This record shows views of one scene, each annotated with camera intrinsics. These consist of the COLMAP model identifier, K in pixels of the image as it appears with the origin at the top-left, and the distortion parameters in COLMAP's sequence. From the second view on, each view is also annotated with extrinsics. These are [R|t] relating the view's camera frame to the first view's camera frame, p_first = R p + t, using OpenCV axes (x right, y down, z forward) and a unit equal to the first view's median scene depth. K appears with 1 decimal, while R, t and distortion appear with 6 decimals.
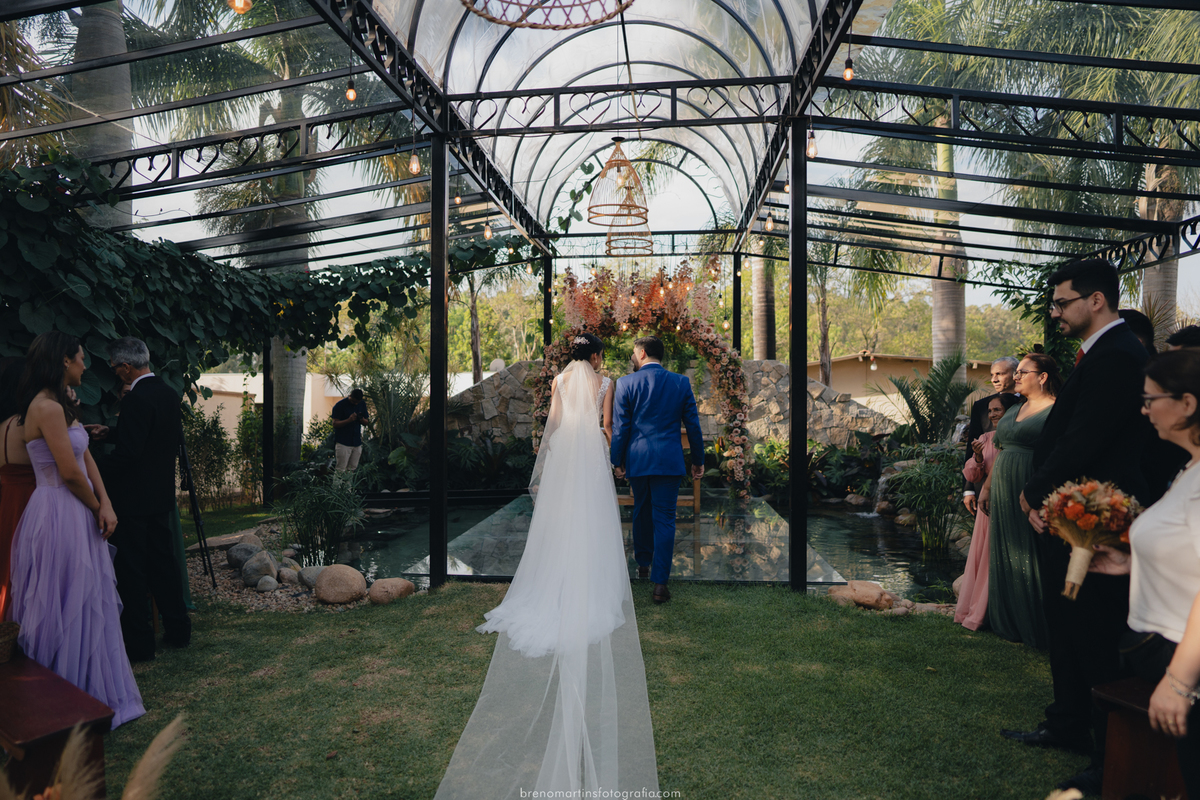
lens RADIAL K [[801.9, 0, 583.1], [0, 801.9, 384.9], [0, 0, 1]] dist [-0.031765, 0.030791]
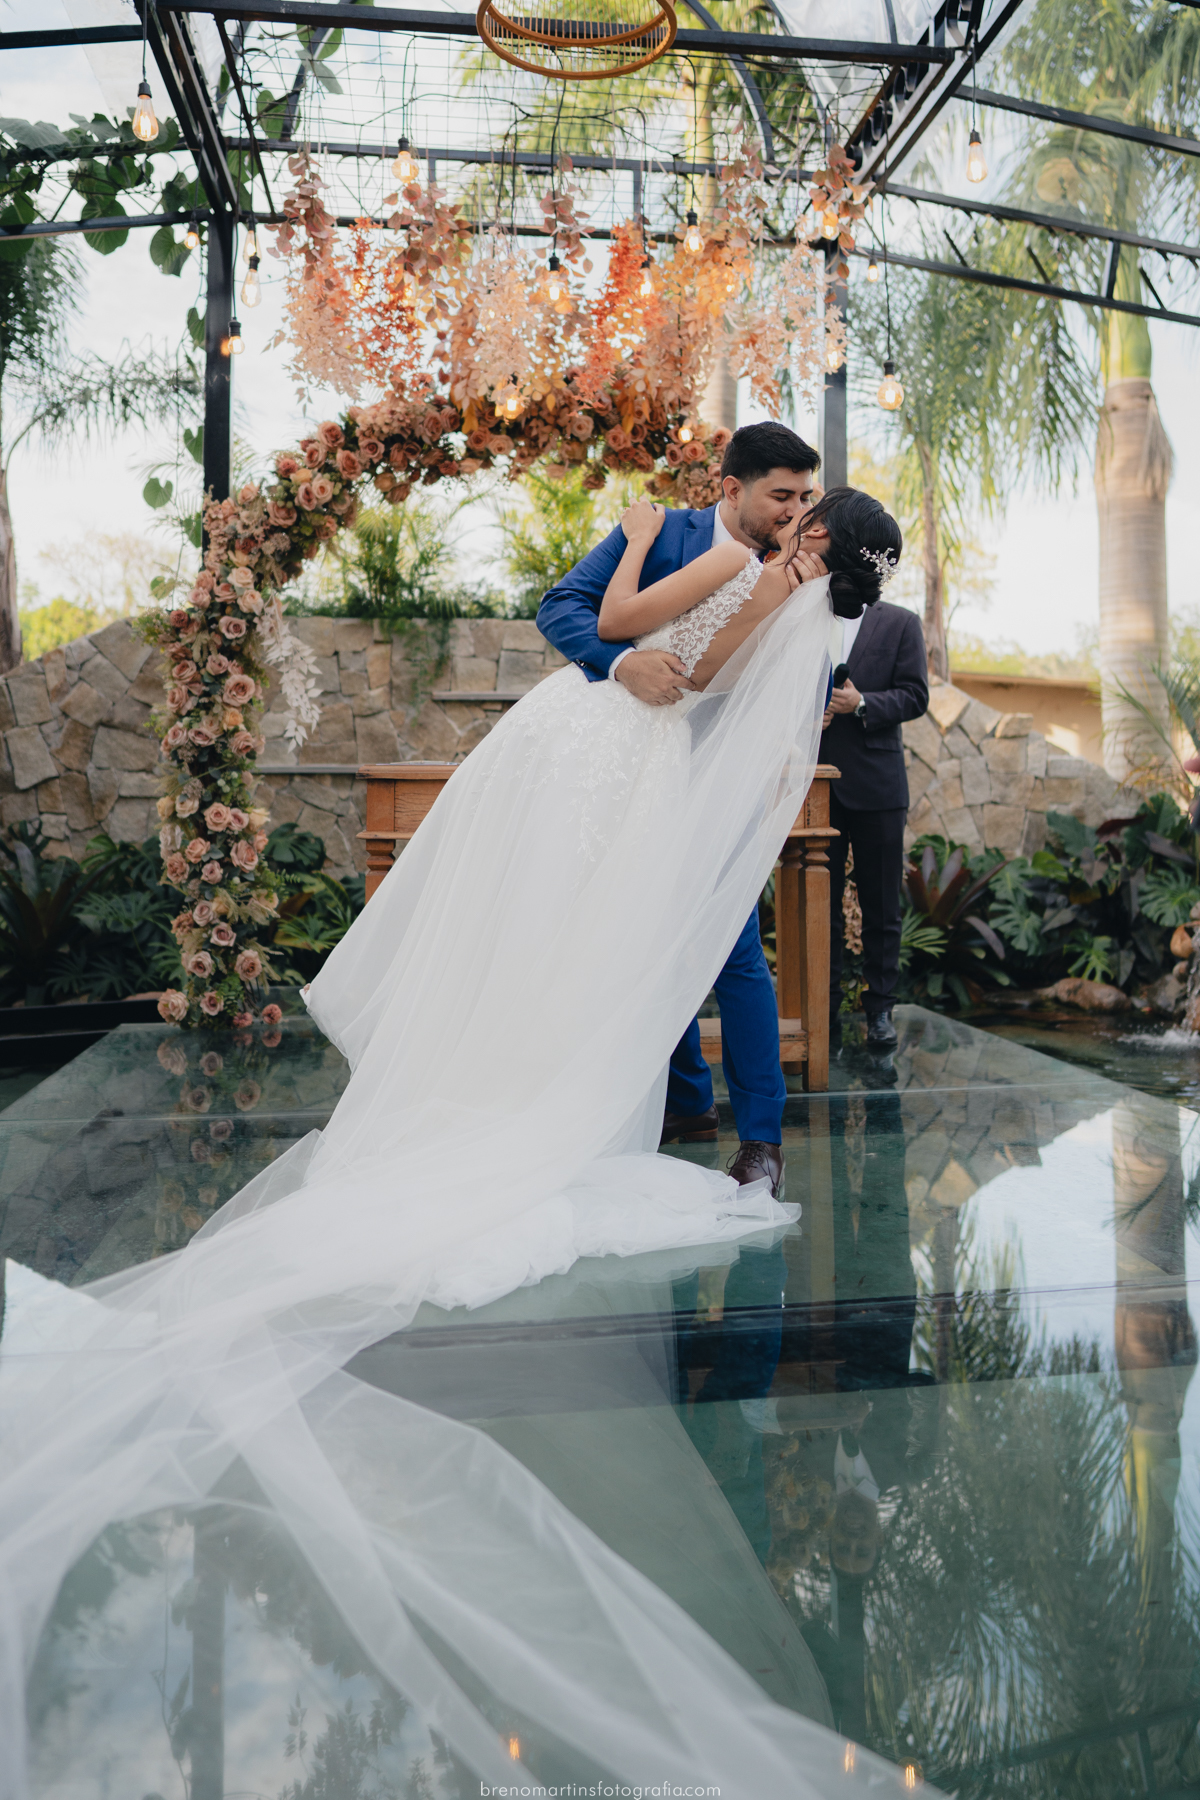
lens RADIAL K [[1434.2, 0, 641.6], [0, 1434.2, 730.2], [0, 0, 1]] dist [-0.009861, 0.000293]
pose [[0.969197, 0.006914, 0.246189, -0.022874], [0.001102, 0.999474, -0.032409, 0.050023], [-0.246283, 0.031682, 0.968680, 0.470182]]
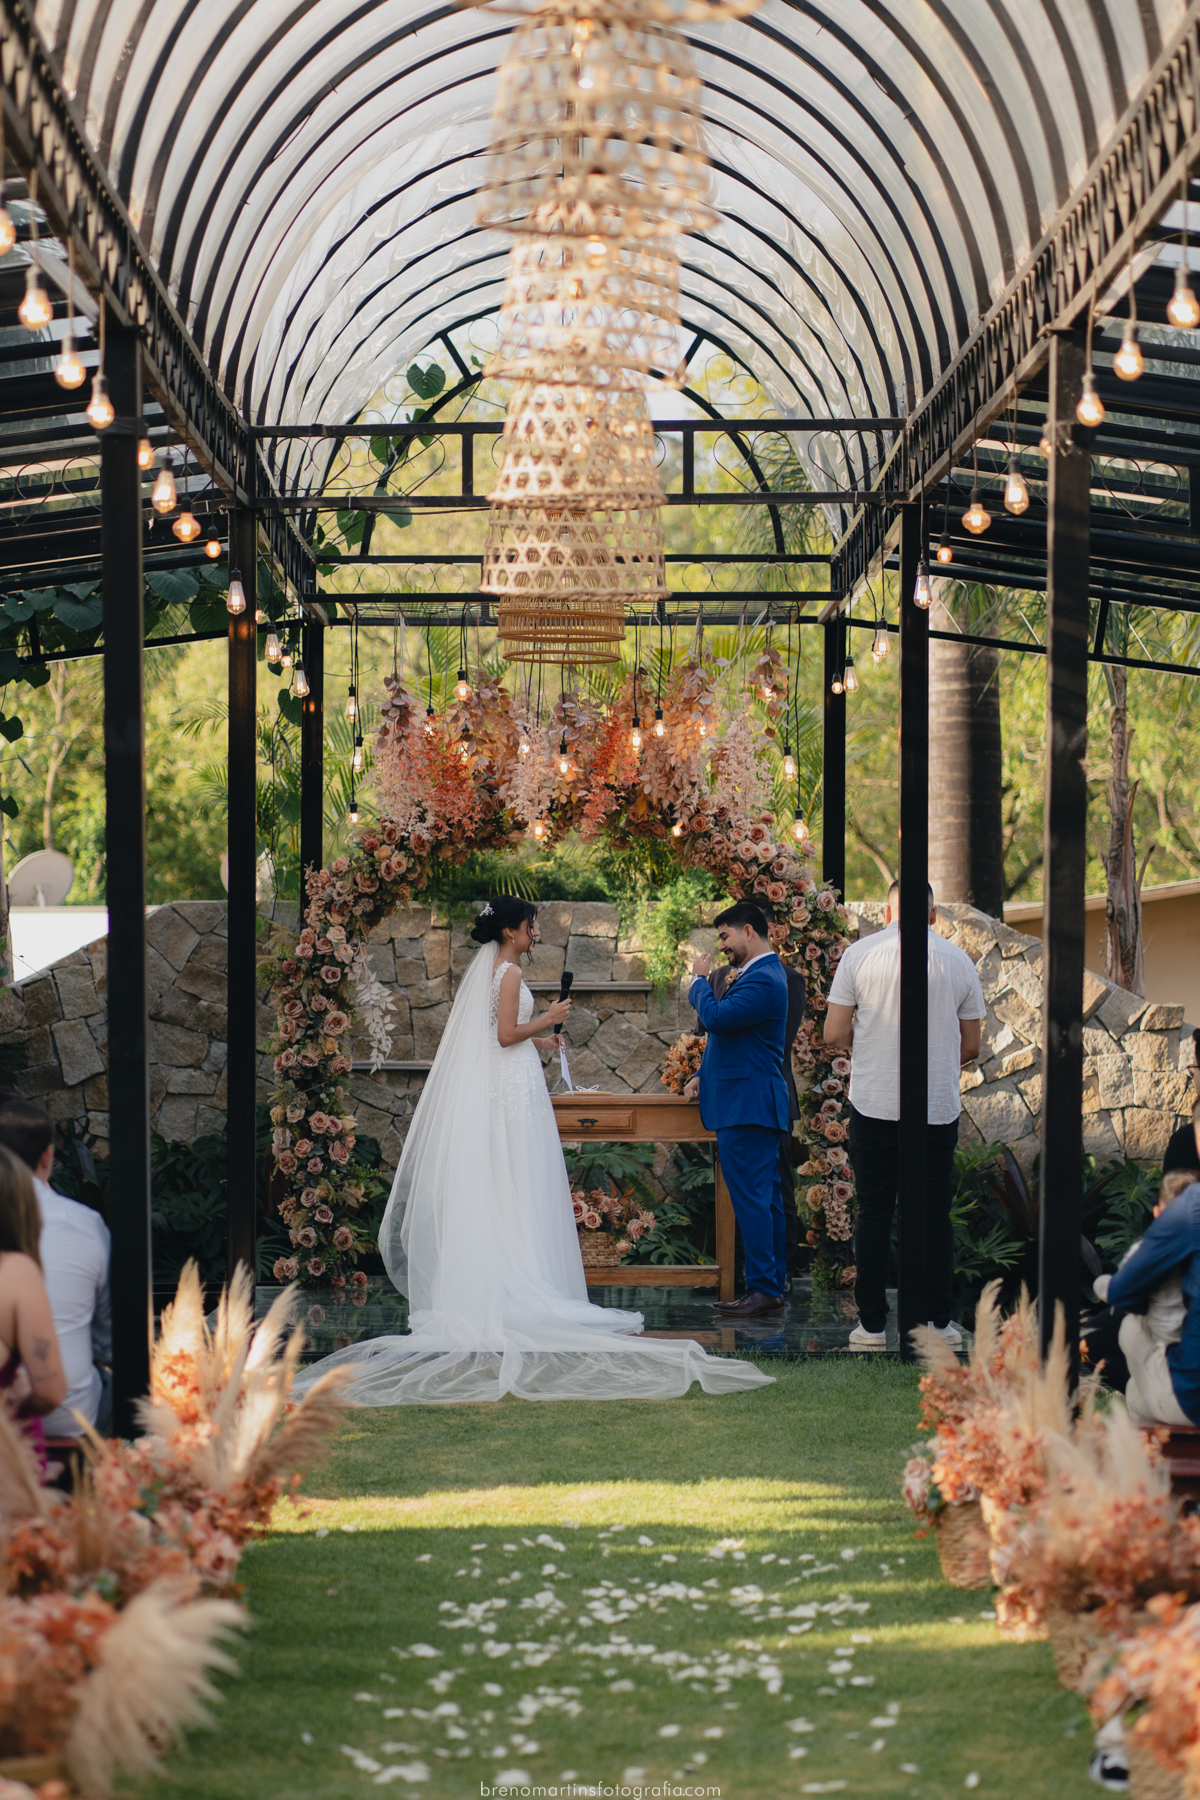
lens RADIAL K [[4337.3, 0, 598.5], [0, 4337.3, 901.6], [0, 0, 1]] dist [0.056705, 0.227431]
pose [[0.993412, 0.004348, 0.114511, -0.142666], [-0.002924, 0.999916, -0.012600, -0.011284], [-0.114556, 0.012182, 0.993342, -0.962725]]
